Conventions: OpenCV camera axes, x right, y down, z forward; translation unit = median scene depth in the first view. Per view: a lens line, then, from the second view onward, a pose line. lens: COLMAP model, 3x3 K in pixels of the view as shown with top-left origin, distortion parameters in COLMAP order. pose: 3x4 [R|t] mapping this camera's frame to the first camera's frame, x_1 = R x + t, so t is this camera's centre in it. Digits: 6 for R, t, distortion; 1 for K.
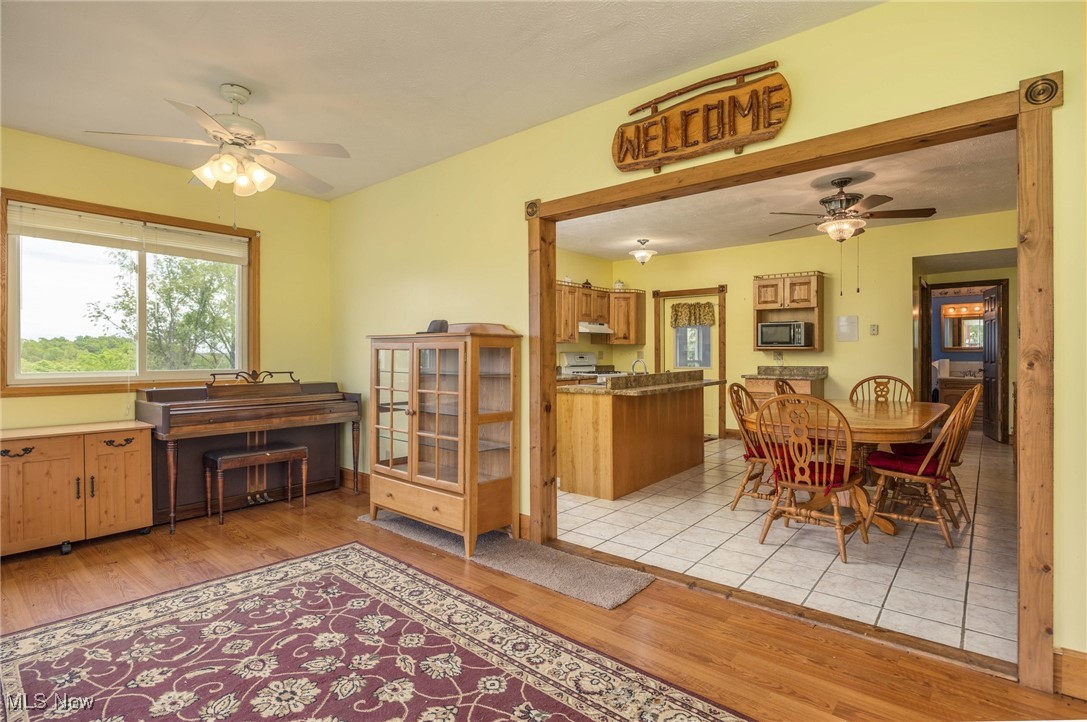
lens RADIAL K [[532.9, 0, 545.8], [0, 532.9, 359.3], [0, 0, 1]] dist [-0.006249, 0.000041]
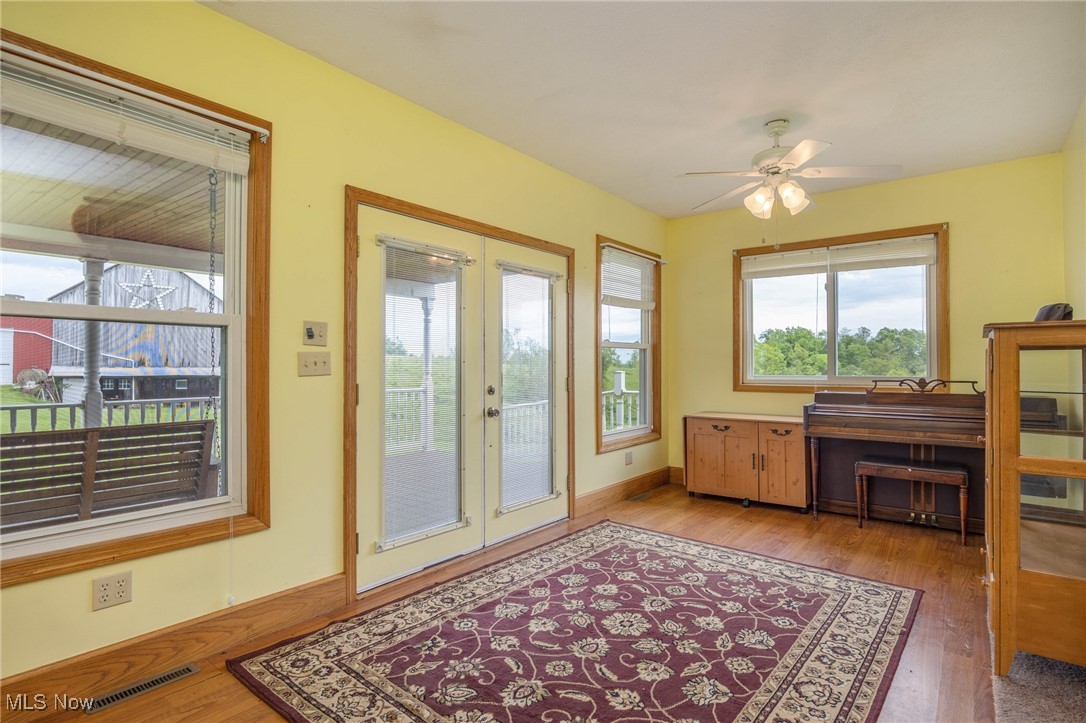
lens RADIAL K [[532.4, 0, 545.3], [0, 532.4, 359.8], [0, 0, 1]] dist [-0.006249, 0.000041]
pose [[0.041030, -0.012326, -0.999082, 0.568749], [-0.002347, 0.999920, -0.012433, 0.003988], [0.999155, 0.002855, 0.040997, 0.523995]]
